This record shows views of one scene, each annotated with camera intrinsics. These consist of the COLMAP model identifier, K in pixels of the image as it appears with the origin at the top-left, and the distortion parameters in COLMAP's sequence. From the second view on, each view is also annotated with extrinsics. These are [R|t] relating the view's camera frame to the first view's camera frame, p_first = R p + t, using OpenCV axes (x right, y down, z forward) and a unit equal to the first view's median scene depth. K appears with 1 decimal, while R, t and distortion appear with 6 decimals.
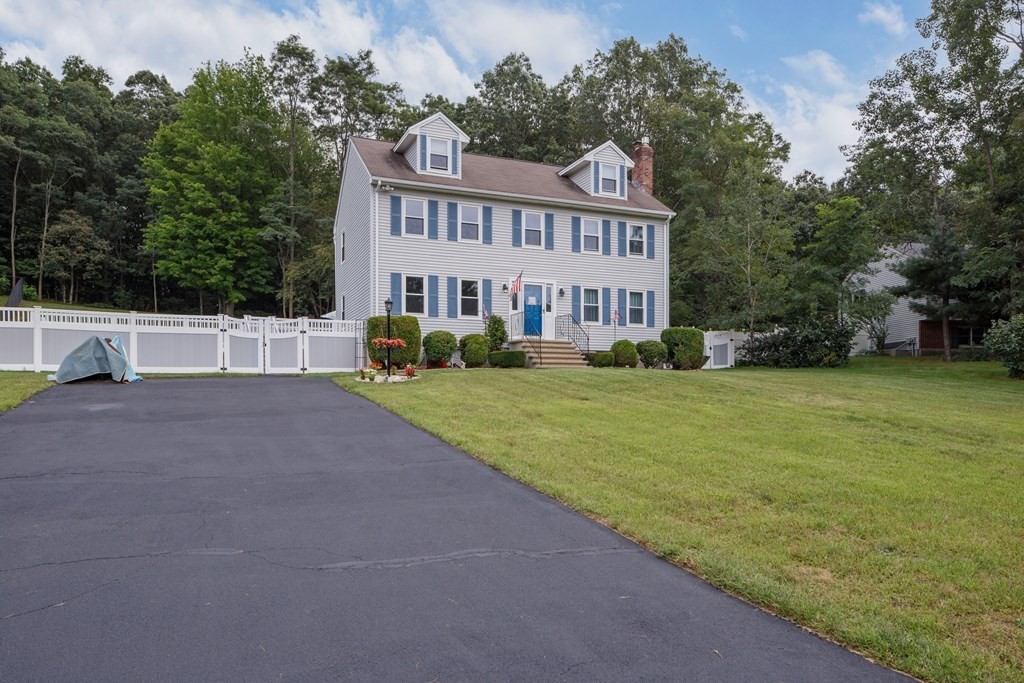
lens RADIAL K [[698.6, 0, 514.0], [0, 698.6, 395.3], [0, 0, 1]] dist [-0.004270, 0.003759]
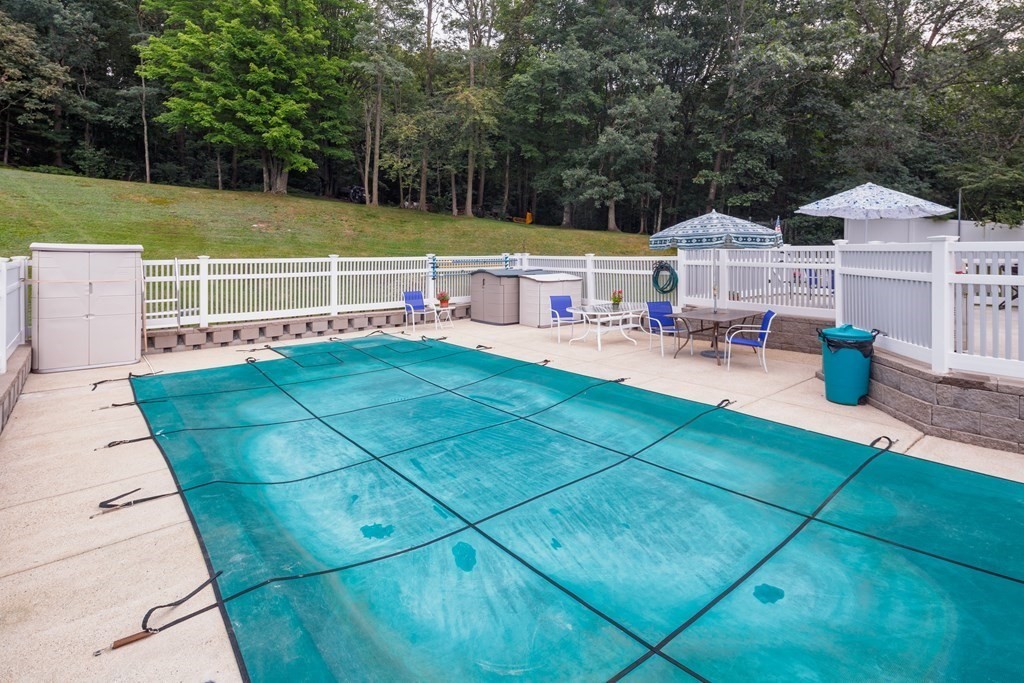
lens RADIAL K [[511.8, 0, 534.5], [0, 511.8, 259.3], [0, 0, 1]] dist [-0.009802, 0.000250]
pose [[0.968396, -0.011169, 0.249167, -0.614825], [0.007080, 0.999825, 0.017303, -0.113566], [-0.249317, -0.014992, 0.968306, 0.959571]]
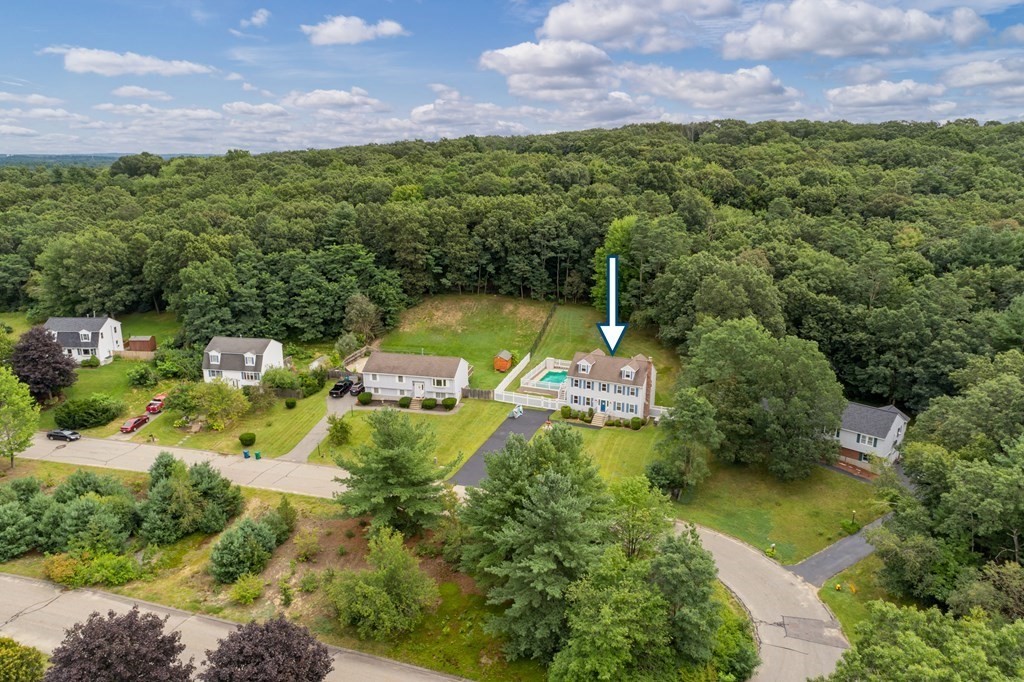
lens RADIAL K [[715.1, 0, 504.9], [0, 715.1, 333.1], [0, 0, 1]] dist [-0.002420, 0.015255]
pose [[0.659658, 0.185612, -0.728285, 2.408008], [-0.003614, 0.969796, 0.243890, -1.428236], [0.751557, -0.158252, 0.640405, -1.901783]]
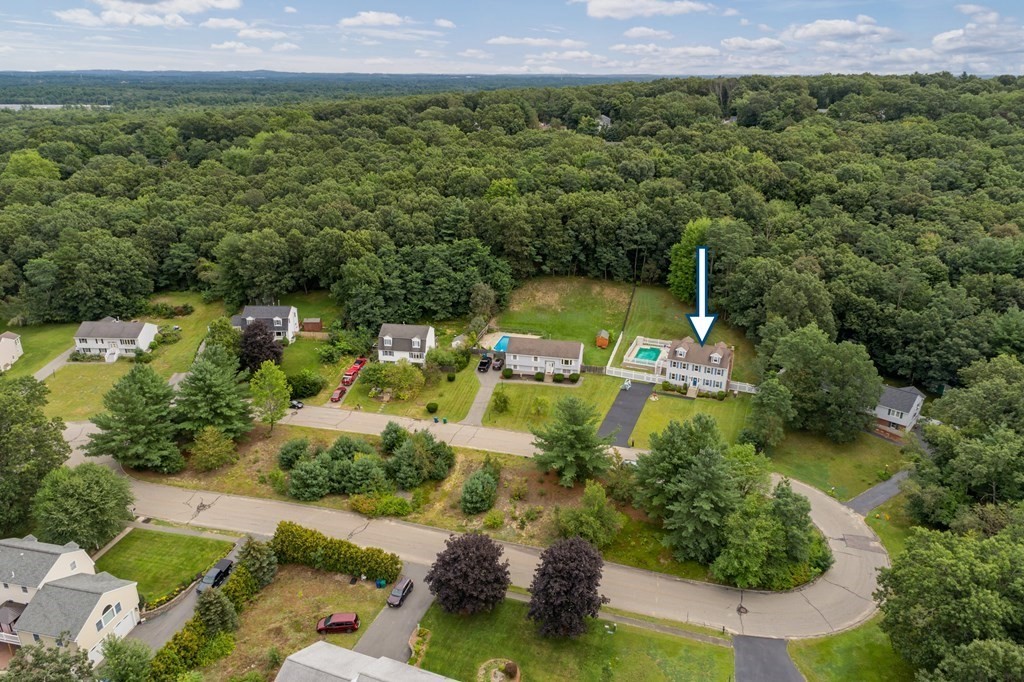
lens RADIAL K [[715.1, 0, 507.6], [0, 715.1, 338.2], [0, 0, 1]] dist [-0.002420, 0.015255]
pose [[0.664828, 0.265873, -0.698079, 2.630496], [-0.005494, 0.936230, 0.351344, -2.198552], [0.746976, -0.229748, 0.623893, -3.233213]]
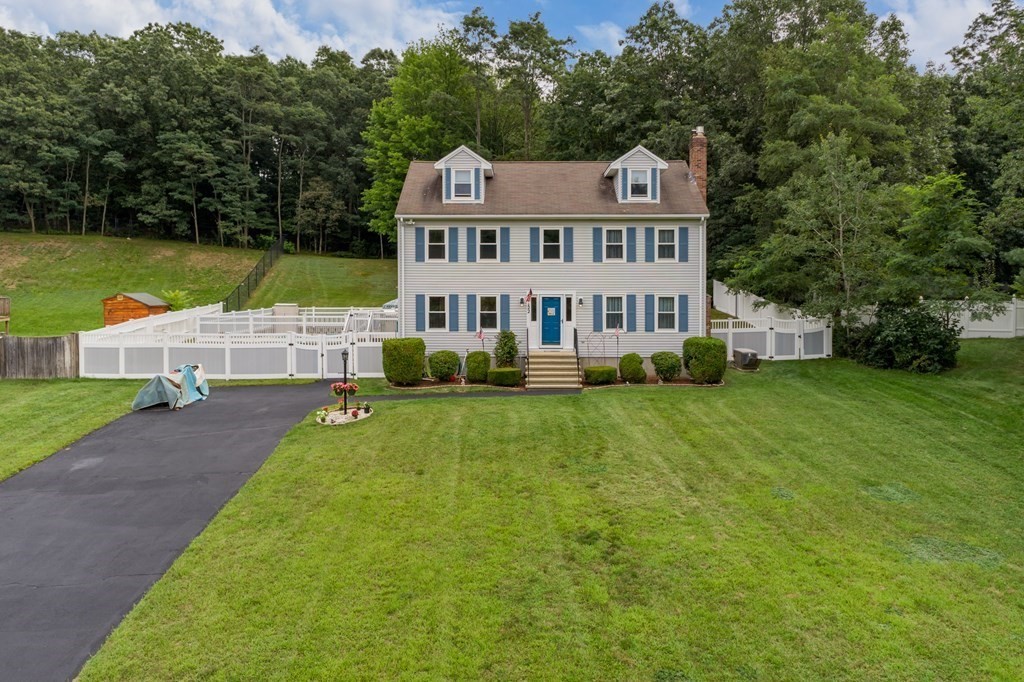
lens RADIAL K [[715.1, 0, 512.6], [0, 715.1, 302.4], [0, 0, 1]] dist [-0.002420, 0.015255]
pose [[0.916771, 0.008491, -0.399324, 0.366200], [-0.000794, 0.999811, 0.019436, -0.153705], [0.399413, -0.017501, 0.916604, -0.015276]]
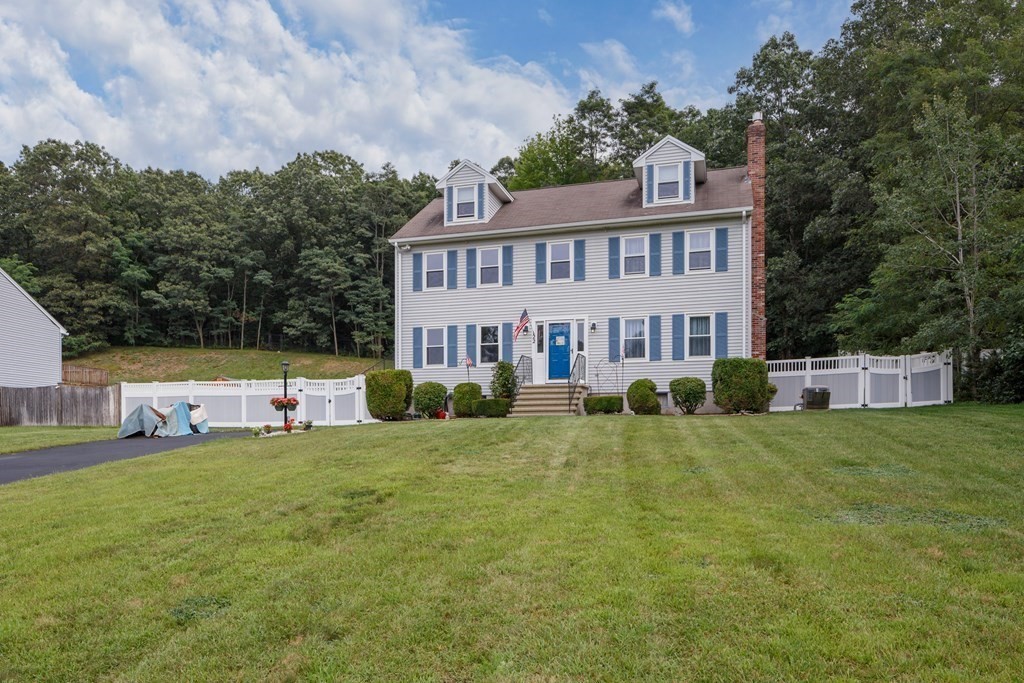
lens RADIAL K [[698.6, 0, 508.6], [0, 698.6, 445.0], [0, 0, 1]] dist [-0.004270, 0.003759]
pose [[0.773998, 0.007654, -0.633141, 0.494057], [0.002431, 0.999884, 0.015060, -0.012887], [0.633183, -0.013196, 0.773890, 0.232223]]
